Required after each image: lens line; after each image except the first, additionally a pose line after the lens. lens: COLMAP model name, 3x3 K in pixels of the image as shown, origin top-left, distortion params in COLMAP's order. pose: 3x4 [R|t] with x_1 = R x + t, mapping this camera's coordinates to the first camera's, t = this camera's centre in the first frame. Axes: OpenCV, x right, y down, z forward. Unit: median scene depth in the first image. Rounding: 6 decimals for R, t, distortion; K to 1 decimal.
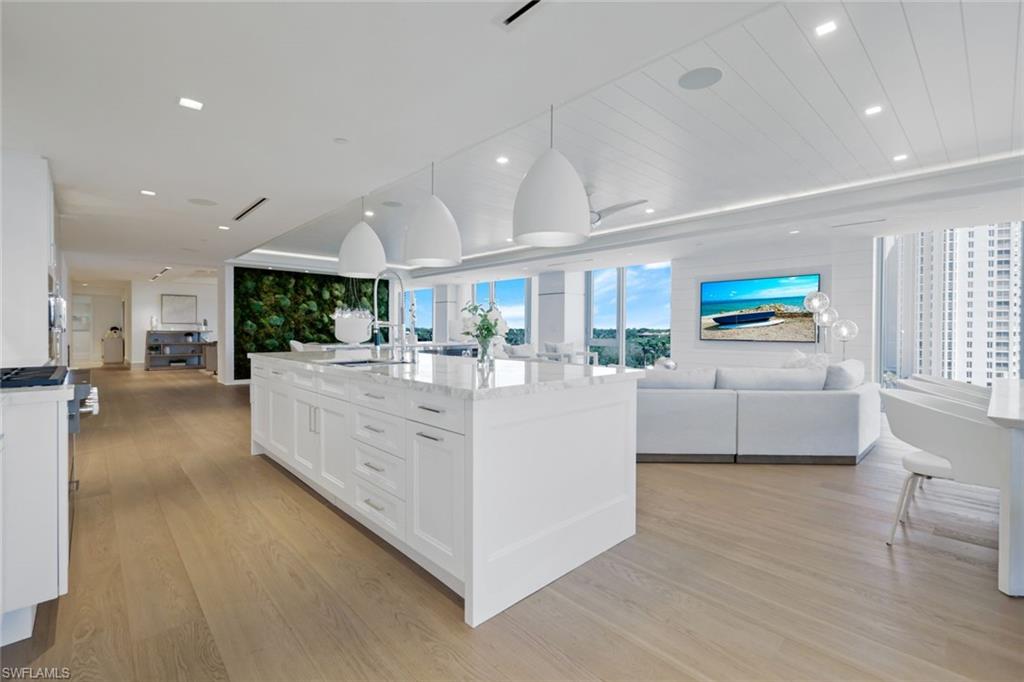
lens RADIAL K [[457.3, 0, 510.2], [0, 457.3, 336.1], [0, 0, 1]] dist [0.001446, -0.000075]
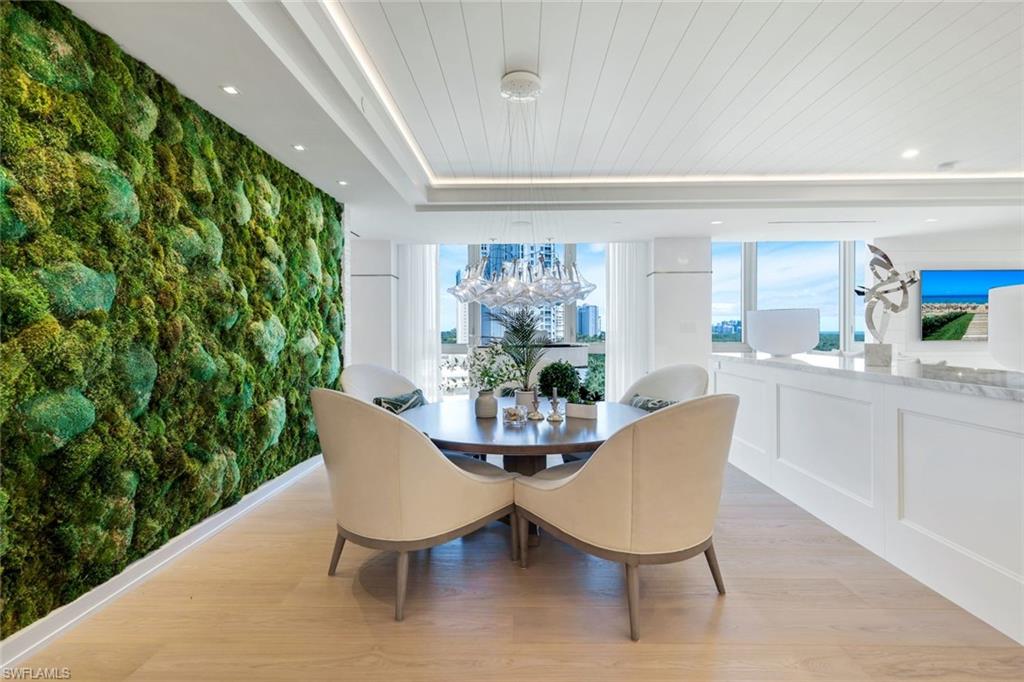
lens RADIAL K [[457.3, 0, 514.6], [0, 457.3, 335.9], [0, 0, 1]] dist [0.001446, -0.000075]
pose [[0.687910, -0.013914, 0.725662, -0.511696], [0.016255, 0.999861, 0.003762, -0.011898], [-0.725613, 0.009208, 0.688041, 0.720923]]
